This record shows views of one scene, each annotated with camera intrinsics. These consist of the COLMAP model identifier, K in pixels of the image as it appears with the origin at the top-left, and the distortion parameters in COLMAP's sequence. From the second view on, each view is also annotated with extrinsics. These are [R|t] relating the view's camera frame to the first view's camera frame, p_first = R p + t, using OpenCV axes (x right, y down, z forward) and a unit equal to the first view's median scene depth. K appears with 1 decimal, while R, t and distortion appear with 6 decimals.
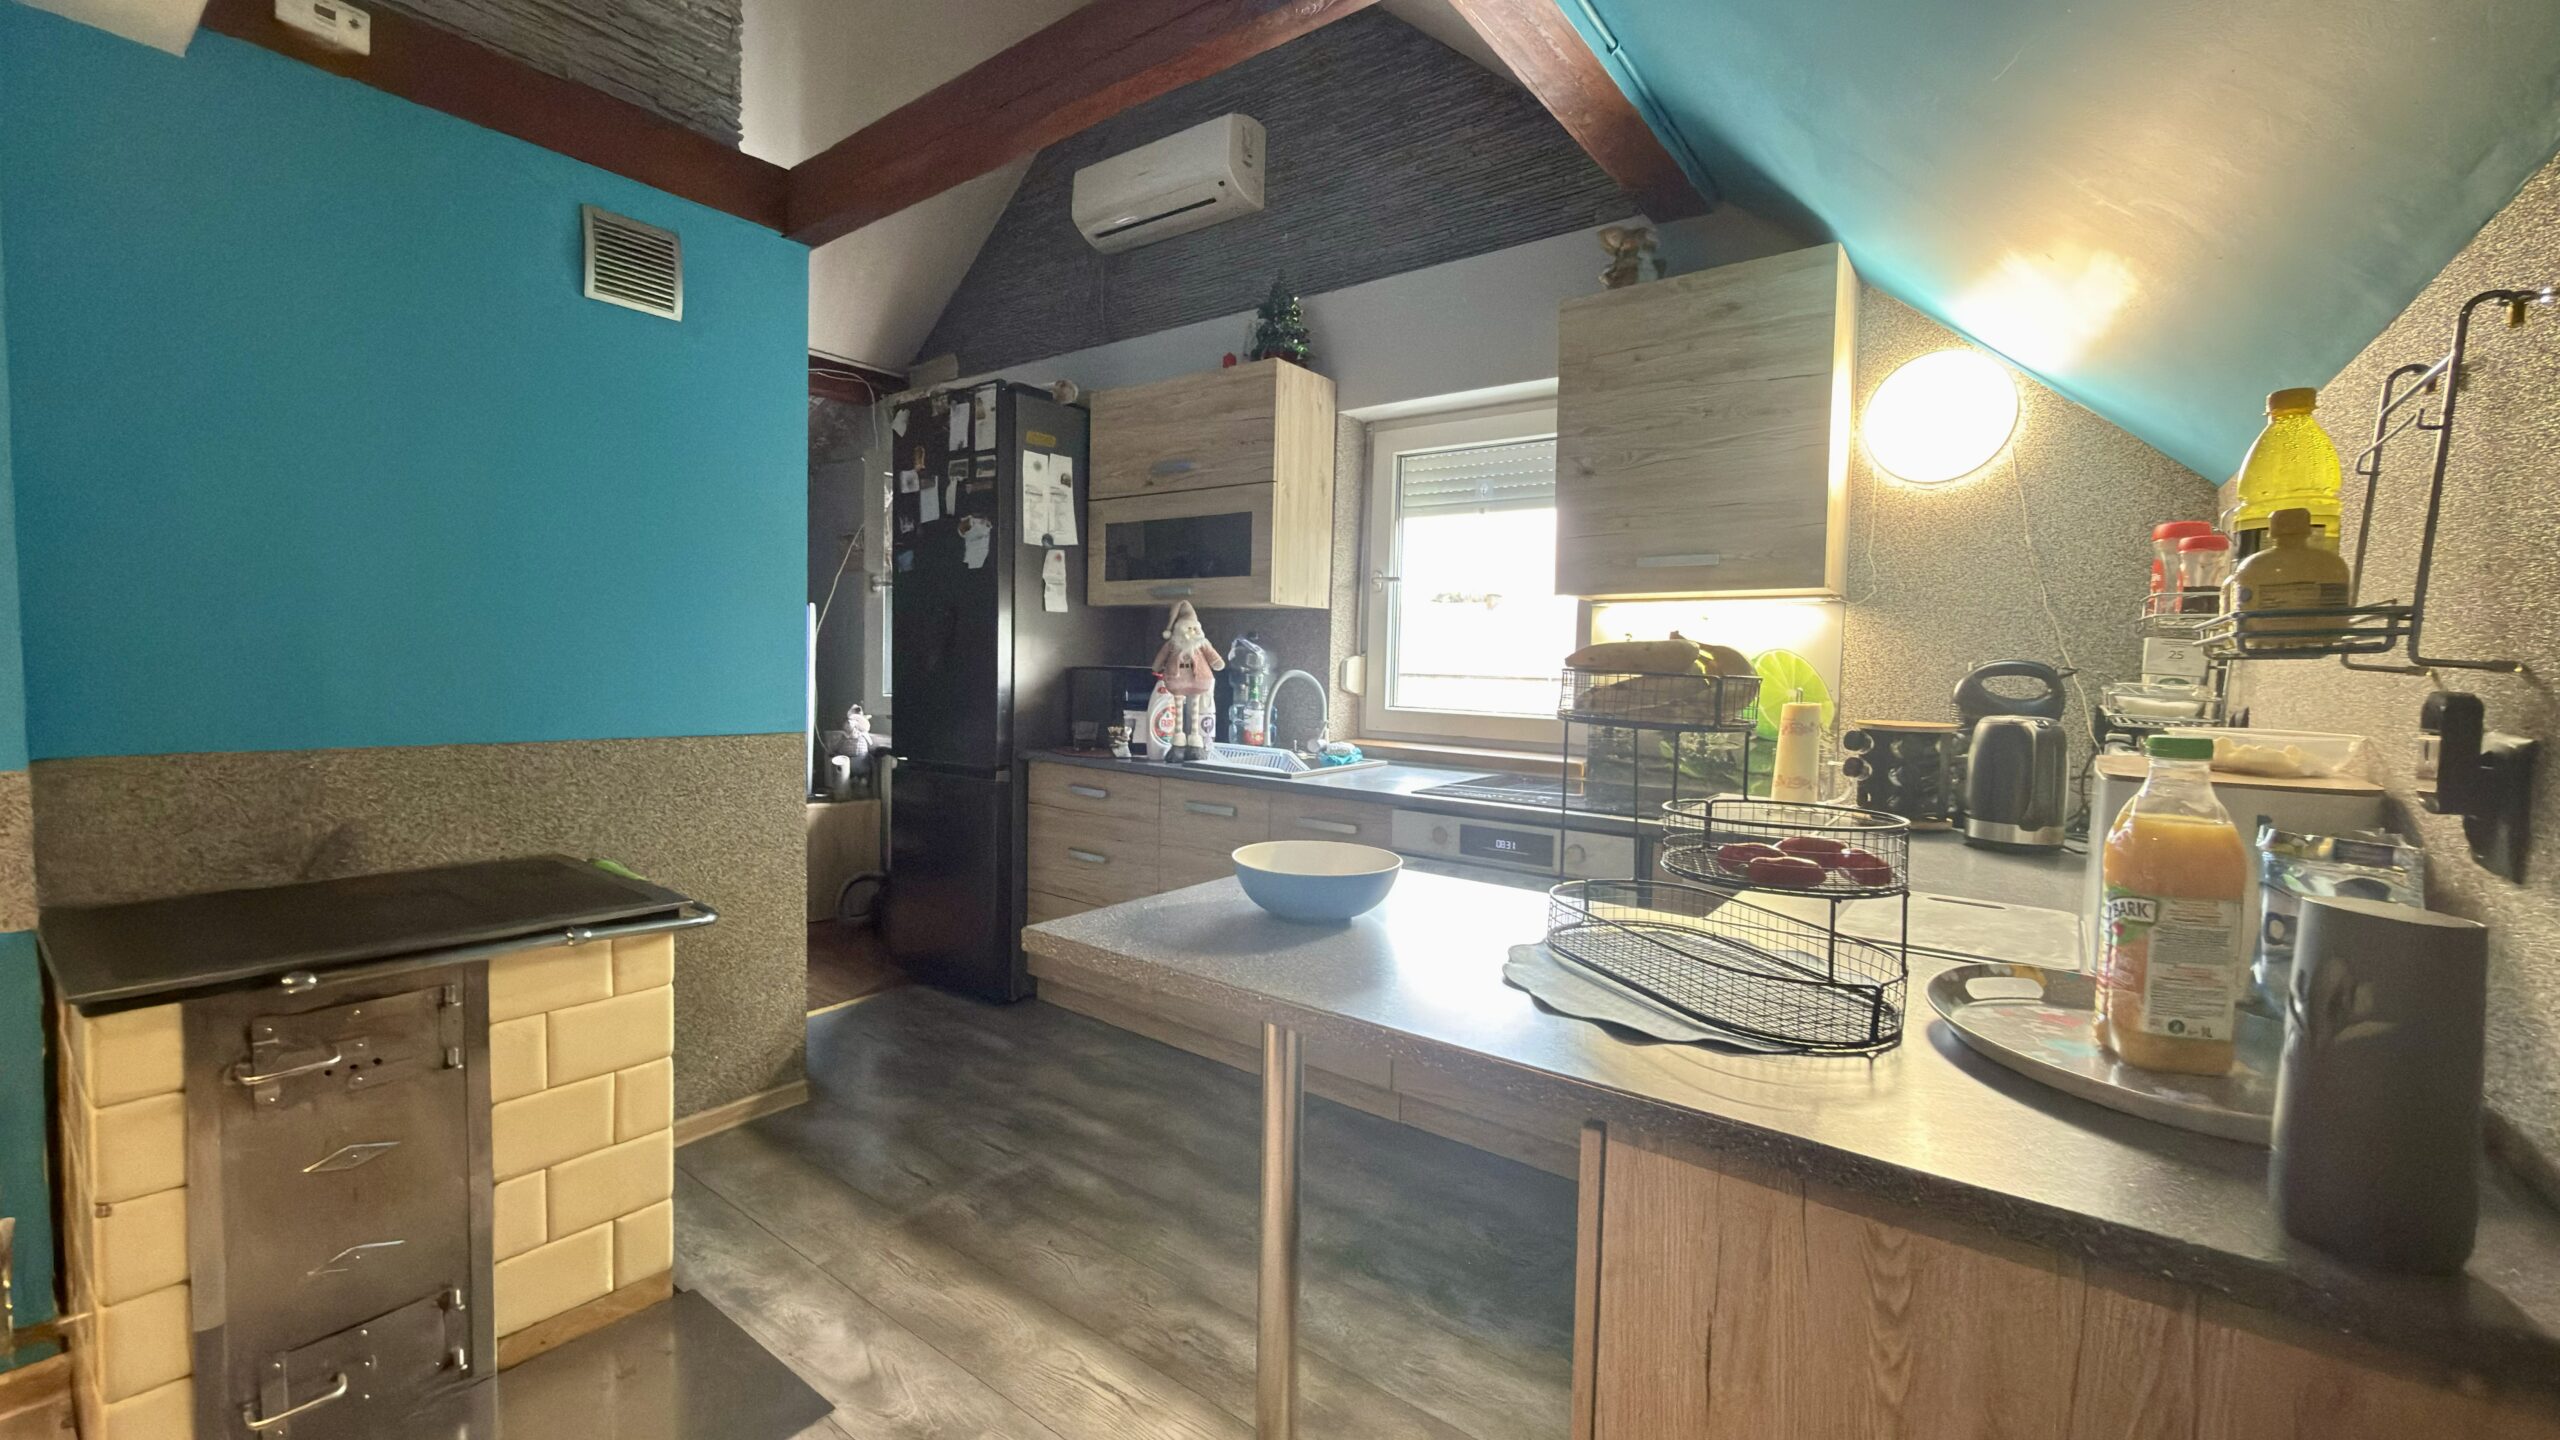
lens RADIAL K [[1010.1, 0, 1281.6], [0, 1010.1, 720.2], [0, 0, 1]] dist [0.000965, -0.000030]
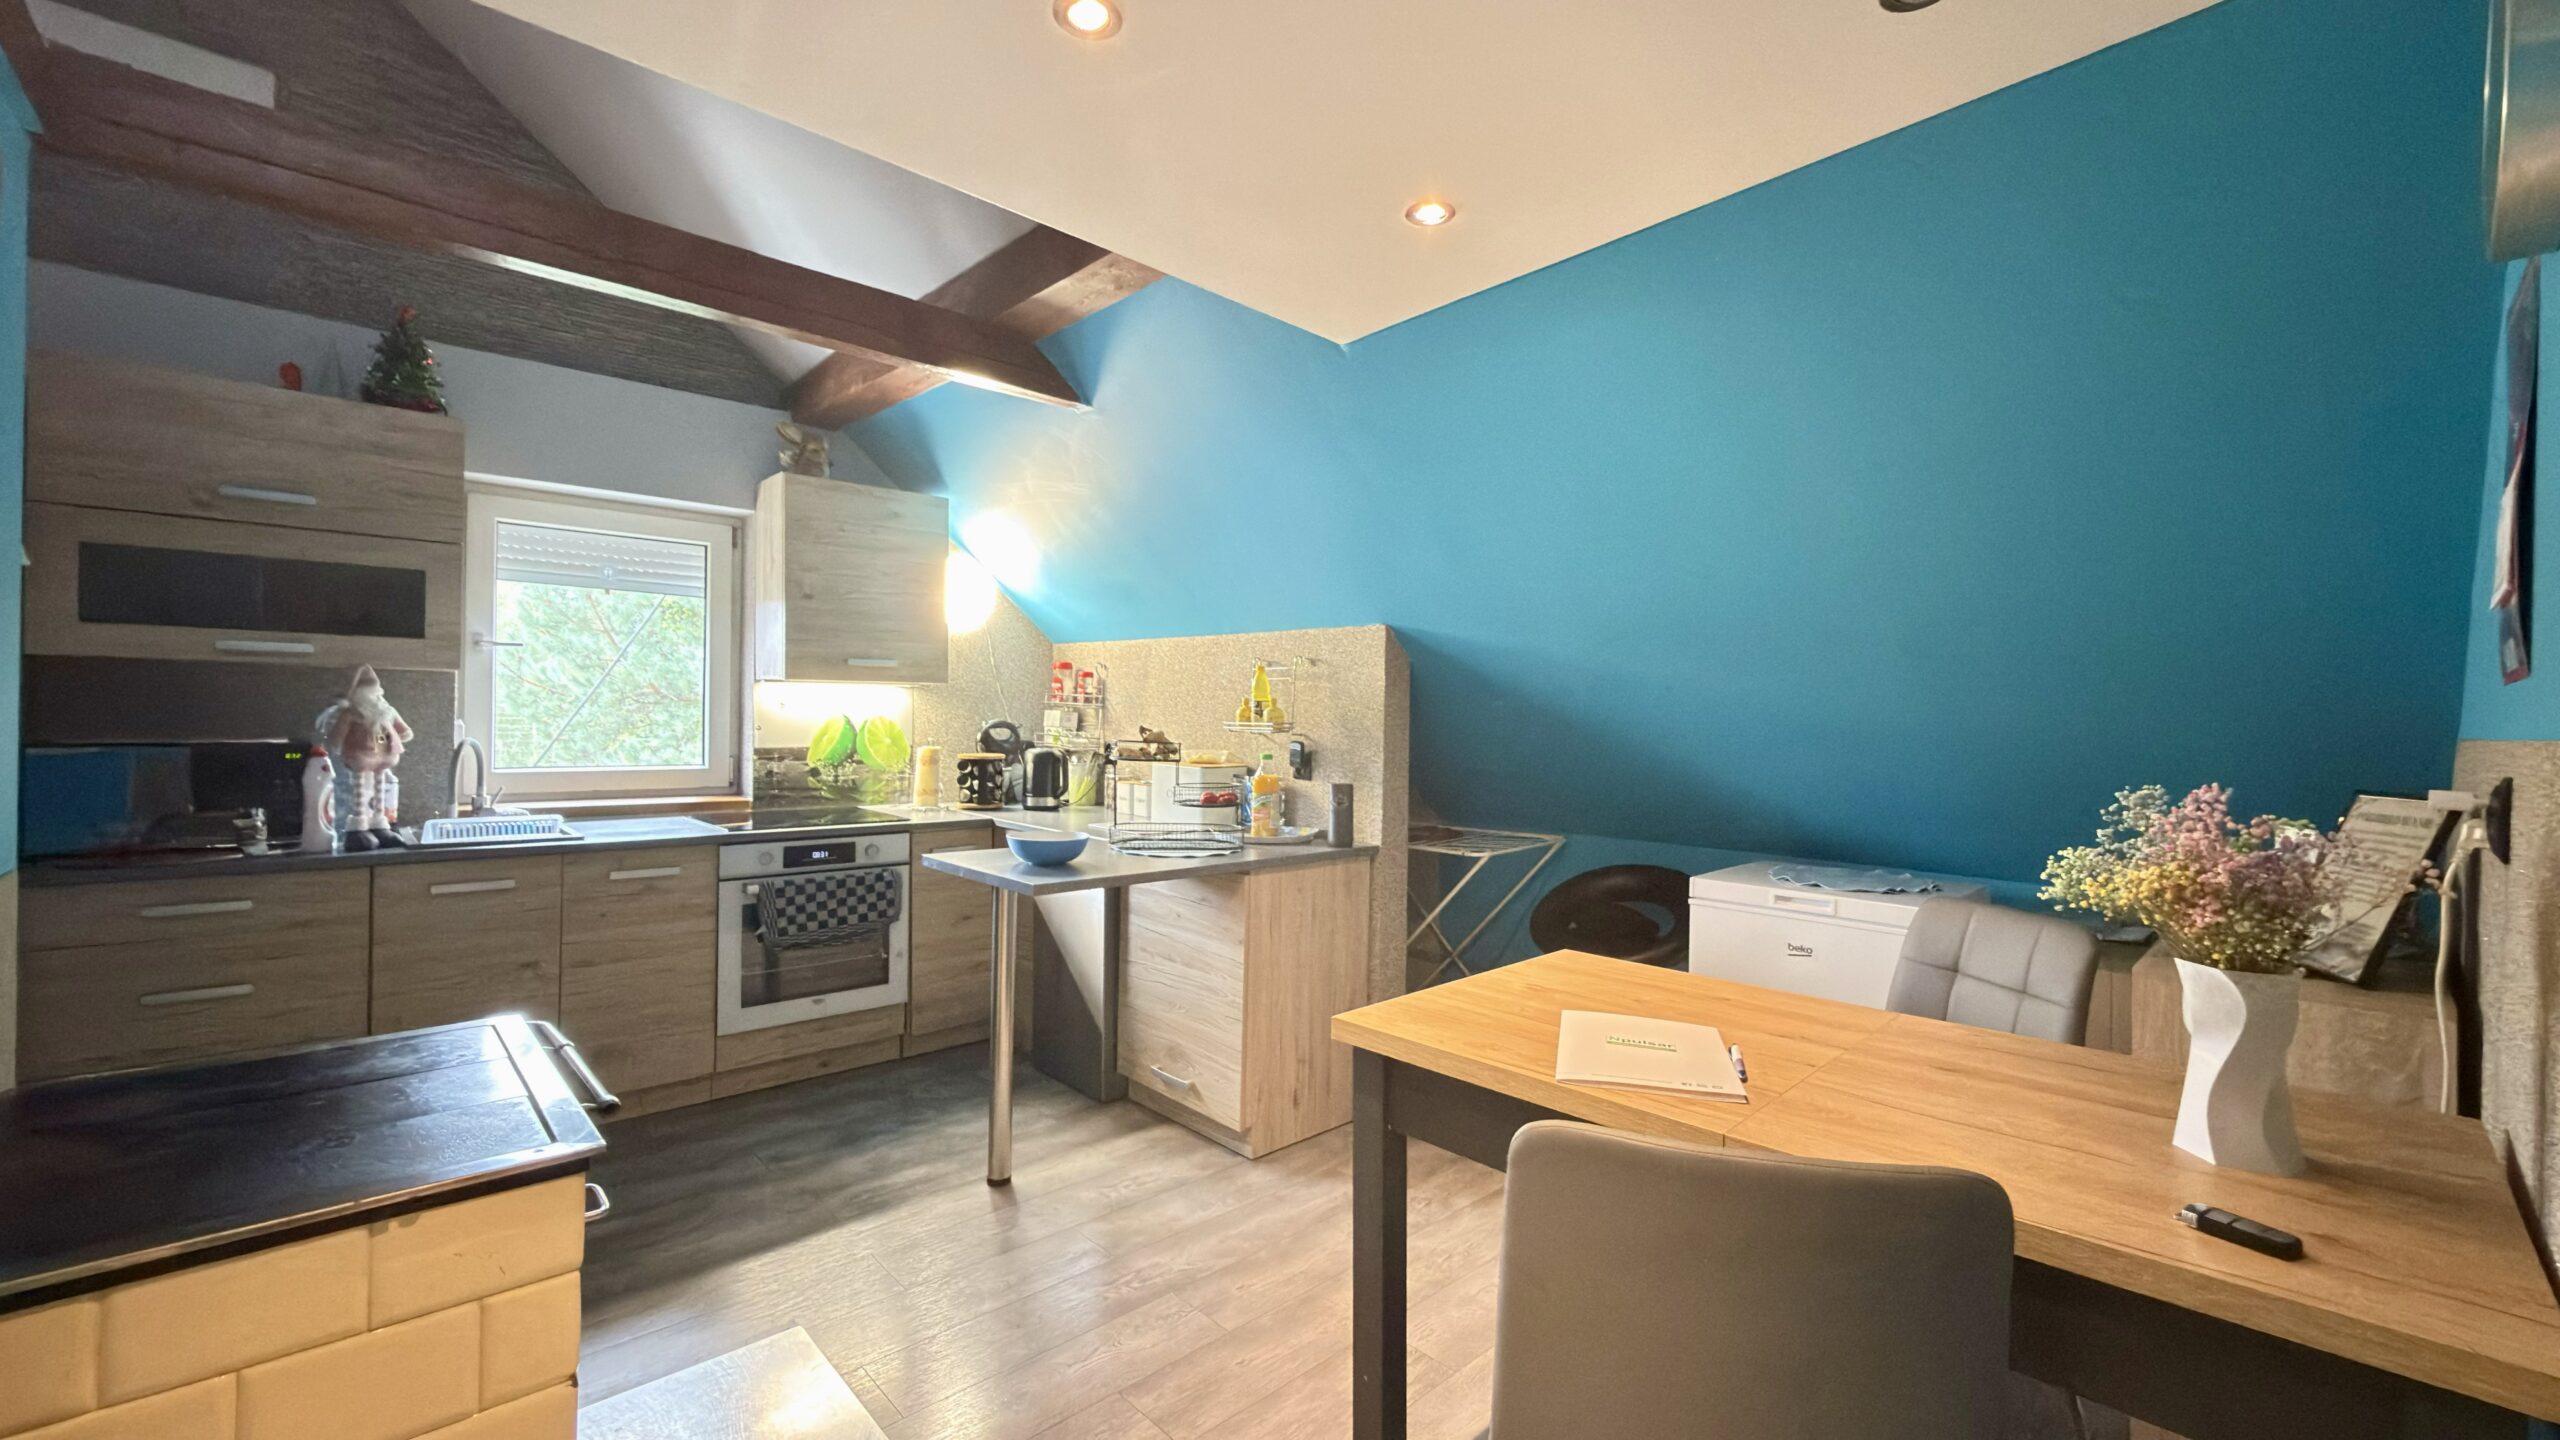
lens RADIAL K [[1010.1, 0, 1279.0], [0, 1010.1, 720.9], [0, 0, 1]] dist [0.000965, -0.000030]
pose [[0.167813, -0.029351, 0.985382, -0.799883], [0.042916, 0.998827, 0.022443, -0.053387], [-0.984884, 0.038523, 0.168876, 0.067616]]
